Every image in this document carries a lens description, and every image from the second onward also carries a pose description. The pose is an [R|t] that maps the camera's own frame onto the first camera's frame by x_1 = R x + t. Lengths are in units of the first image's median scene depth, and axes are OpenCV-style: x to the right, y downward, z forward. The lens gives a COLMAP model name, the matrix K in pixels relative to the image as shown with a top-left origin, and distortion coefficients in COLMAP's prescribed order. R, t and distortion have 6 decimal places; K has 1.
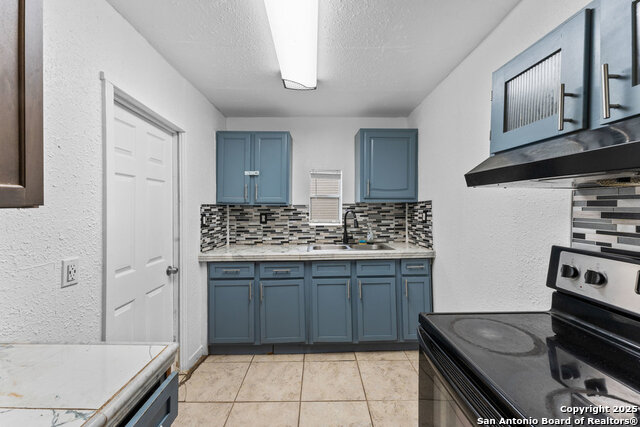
lens RADIAL K [[264.7, 0, 319.4], [0, 264.7, 209.8], [0, 0, 1]] dist [0.003884, 0.000033]
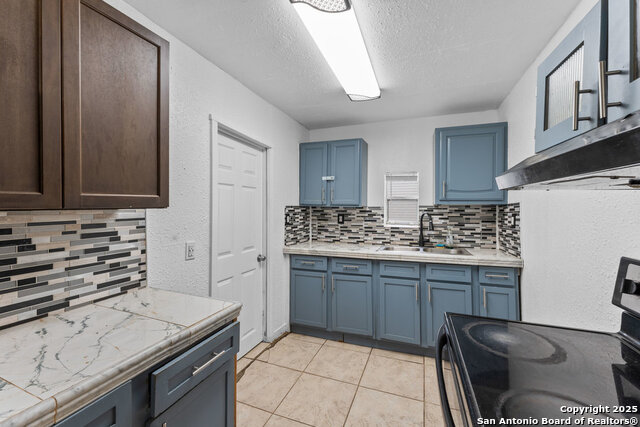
lens RADIAL K [[264.7, 0, 319.4], [0, 264.7, 209.8], [0, 0, 1]] dist [0.003884, 0.000033]
pose [[0.932206, 0.009632, -0.361799, 0.123433], [-0.011279, 0.999933, -0.002441, -0.001181], [0.361751, 0.006356, 0.932253, -0.062214]]
